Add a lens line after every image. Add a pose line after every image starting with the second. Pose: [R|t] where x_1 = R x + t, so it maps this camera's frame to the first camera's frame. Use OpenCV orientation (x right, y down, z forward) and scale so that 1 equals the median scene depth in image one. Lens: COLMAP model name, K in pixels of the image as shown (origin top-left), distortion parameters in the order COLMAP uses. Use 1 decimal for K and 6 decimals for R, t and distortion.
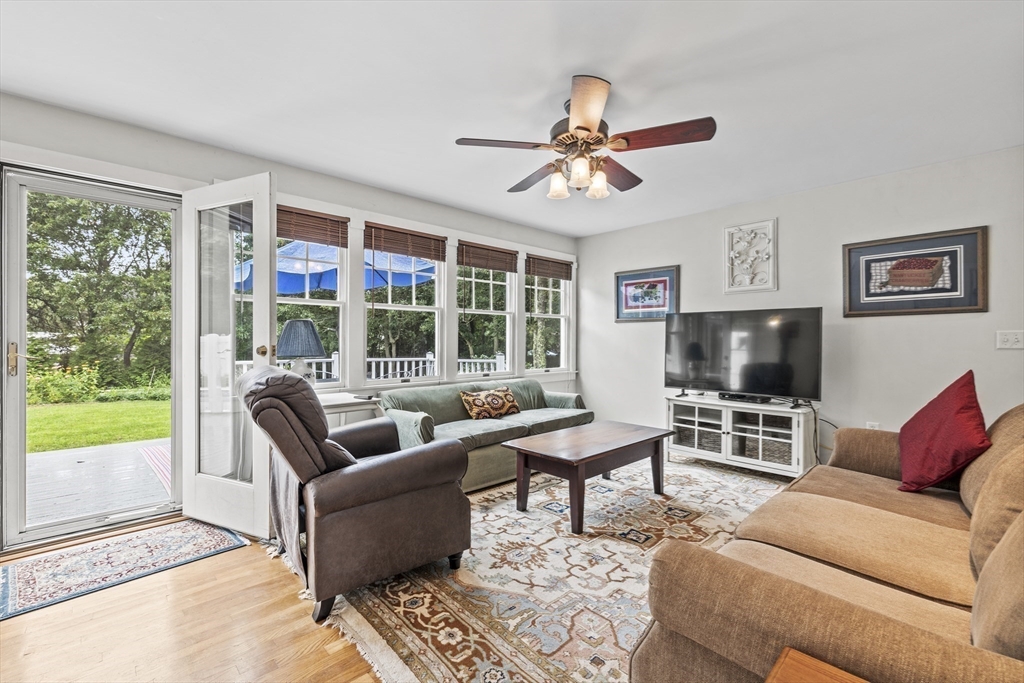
lens RADIAL K [[446.7, 0, 512.0], [0, 446.7, 341.5], [0, 0, 1]] dist [-0.000856, -0.000208]
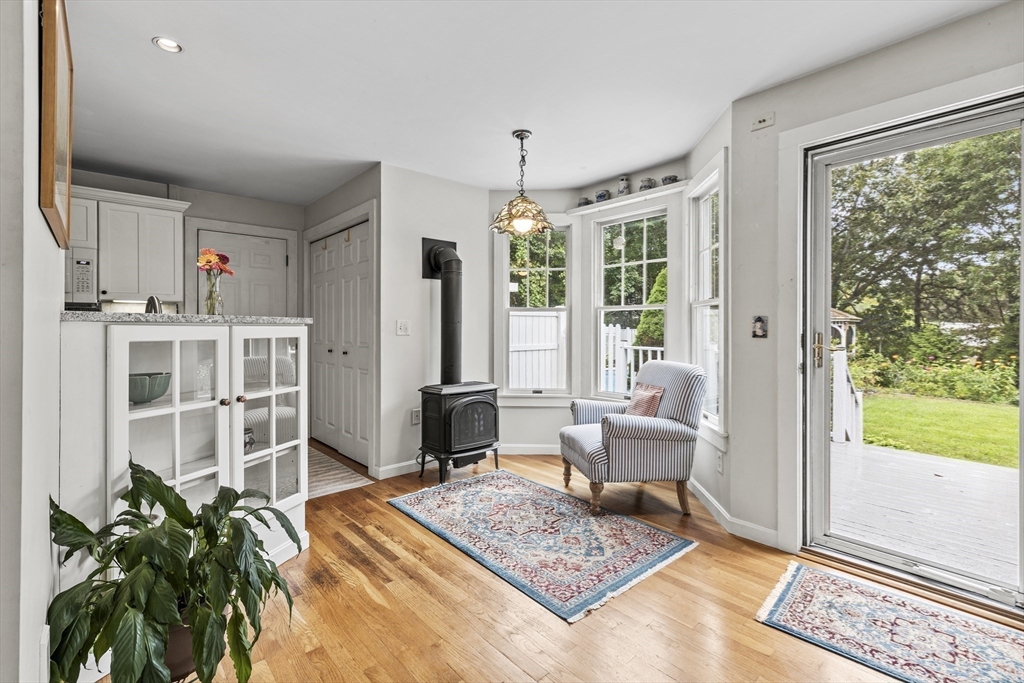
lens RADIAL K [[456.2, 0, 510.3], [0, 456.2, 328.7], [0, 0, 1]] dist [0.002931, 0.000461]
pose [[-0.047053, -0.001532, -0.998891, -0.030853], [-0.007718, 0.999970, -0.001170, 0.000495], [0.998863, 0.007654, -0.047063, 0.105454]]
